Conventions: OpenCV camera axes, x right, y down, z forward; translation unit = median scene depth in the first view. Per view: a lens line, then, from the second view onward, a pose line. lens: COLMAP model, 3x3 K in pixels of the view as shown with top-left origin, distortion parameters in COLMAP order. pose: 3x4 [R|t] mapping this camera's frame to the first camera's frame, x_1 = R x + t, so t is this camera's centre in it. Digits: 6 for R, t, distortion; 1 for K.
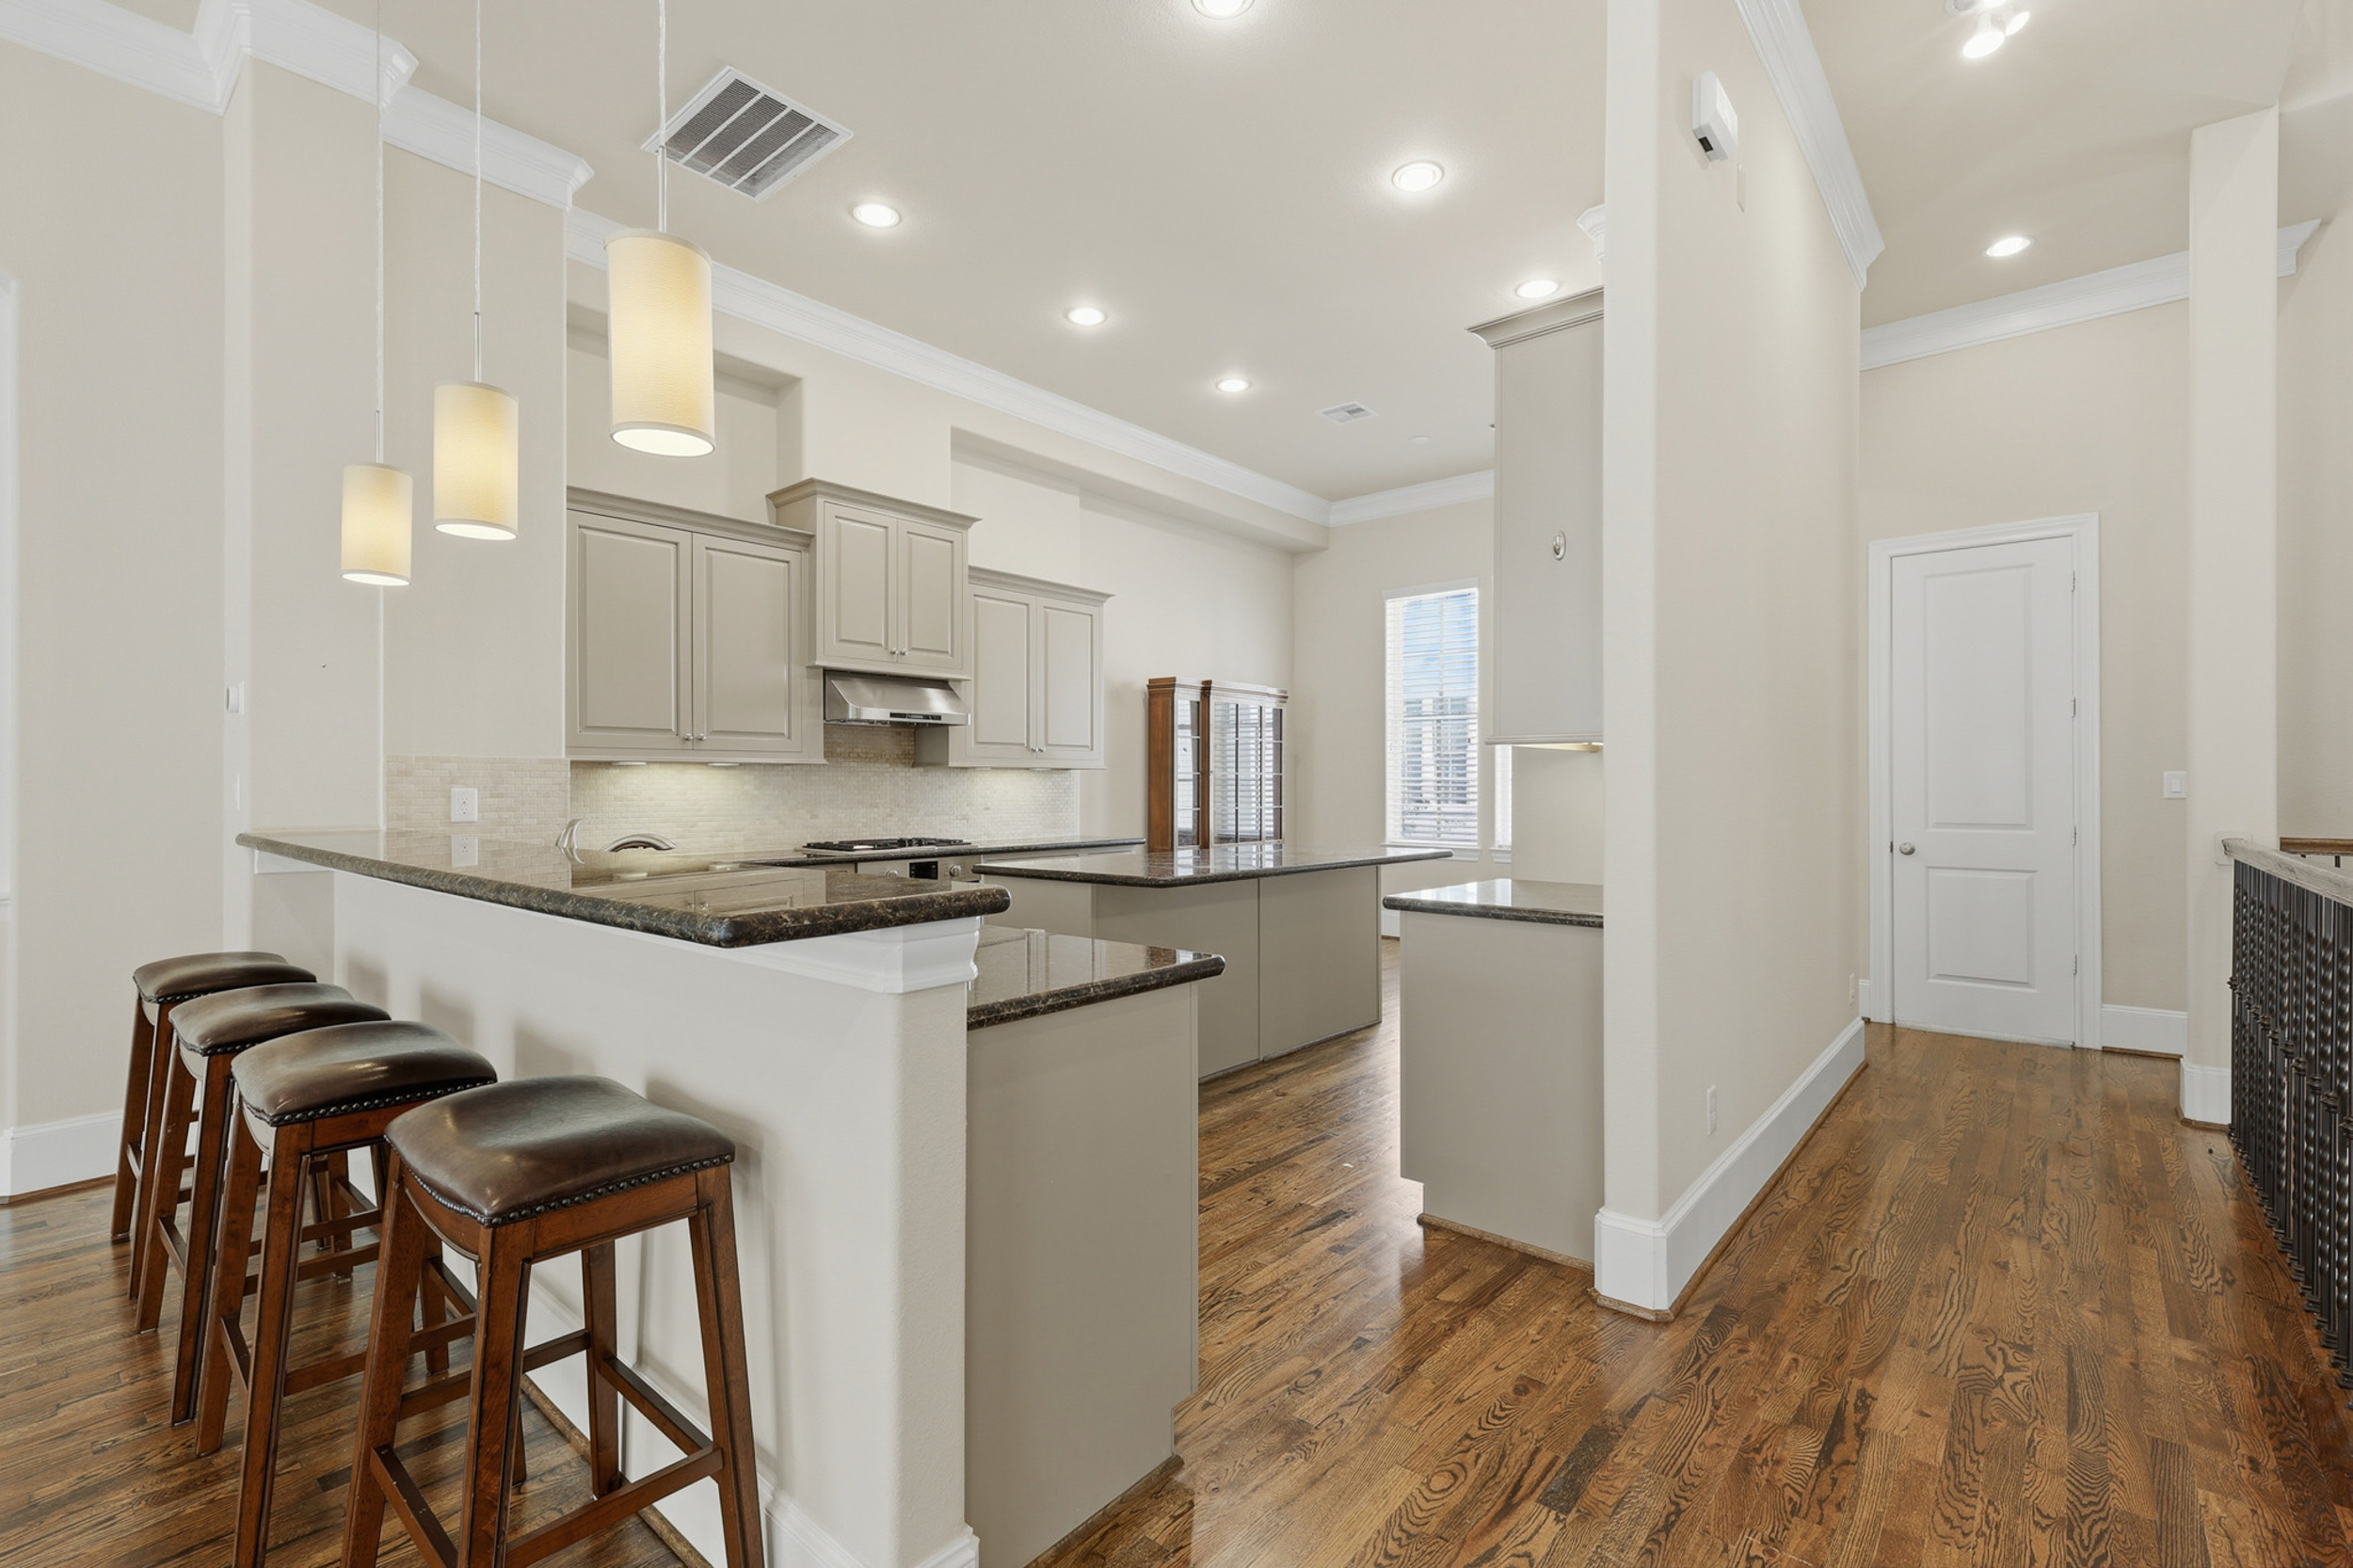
lens RADIAL K [[1036.5, 0, 1176.5], [0, 1036.5, 784.0], [0, 0, 1]] dist [-0.001732, -0.000418]
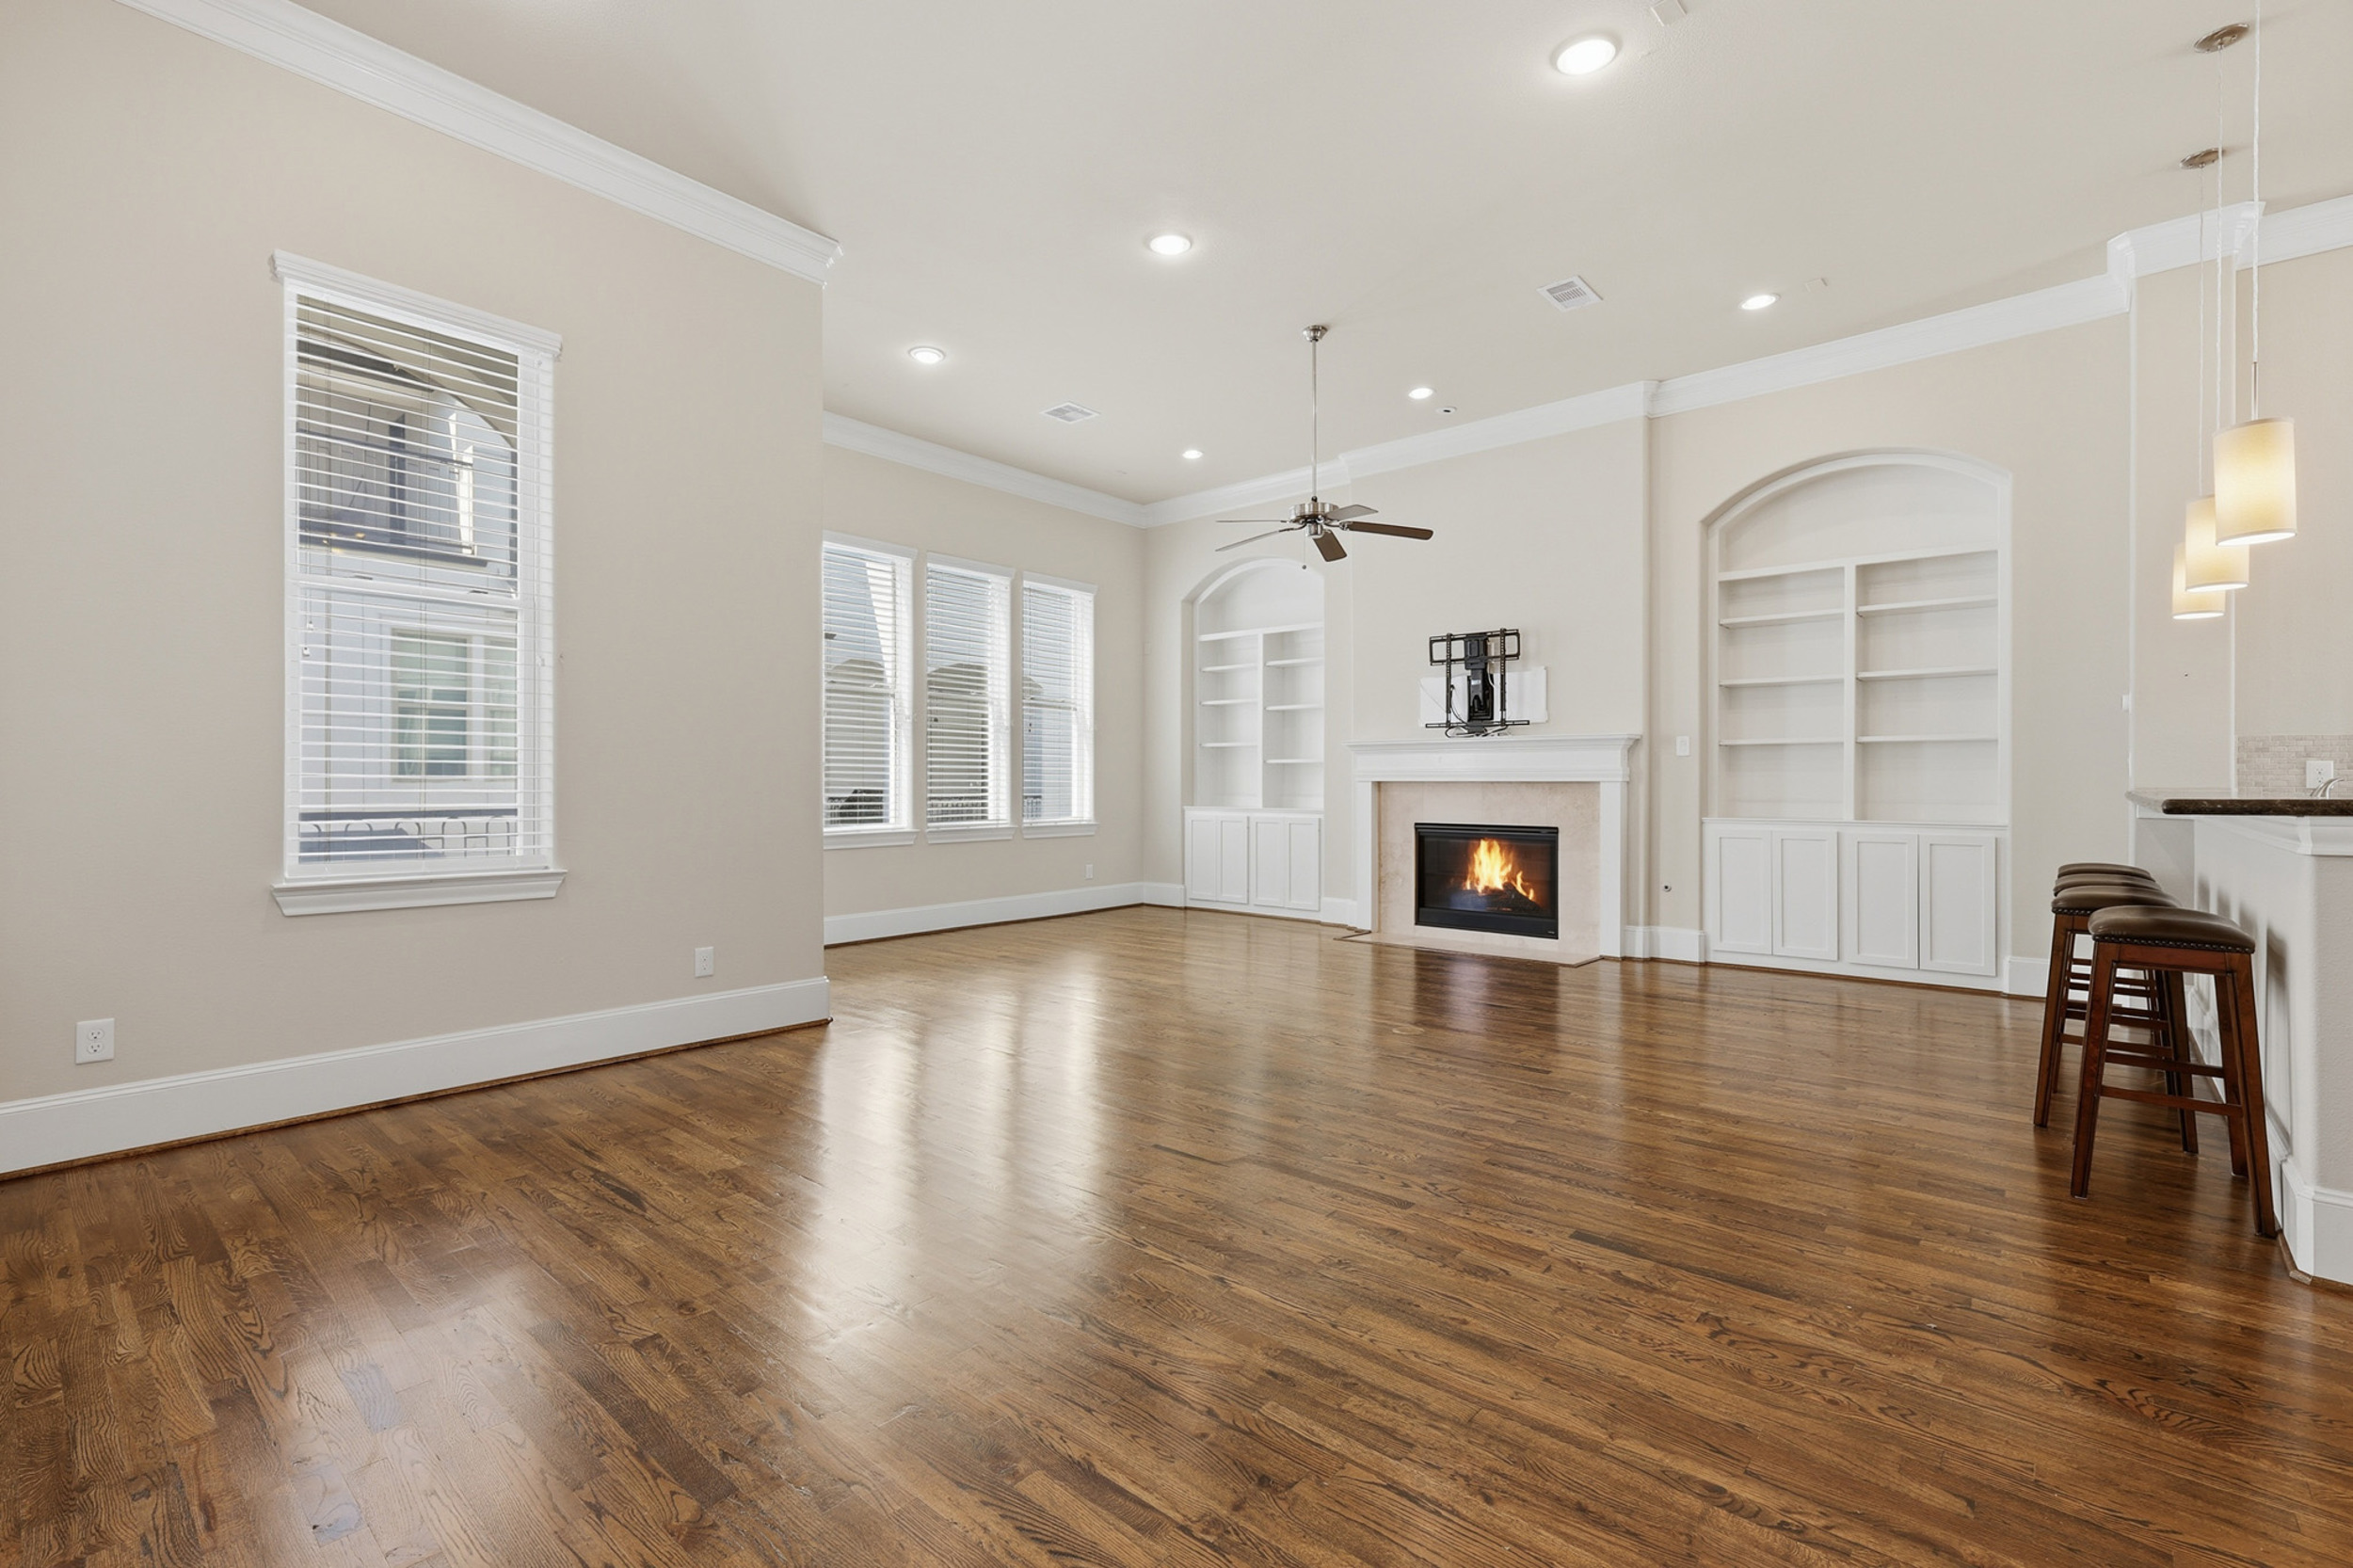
lens RADIAL K [[1036.5, 0, 1176.5], [0, 1036.5, 784.0], [0, 0, 1]] dist [-0.001732, -0.000418]
pose [[-0.004330, 0.005964, -0.999973, 0.840942], [0.000544, 0.999982, 0.005961, 0.037091], [0.999990, -0.000518, -0.004333, -0.523817]]
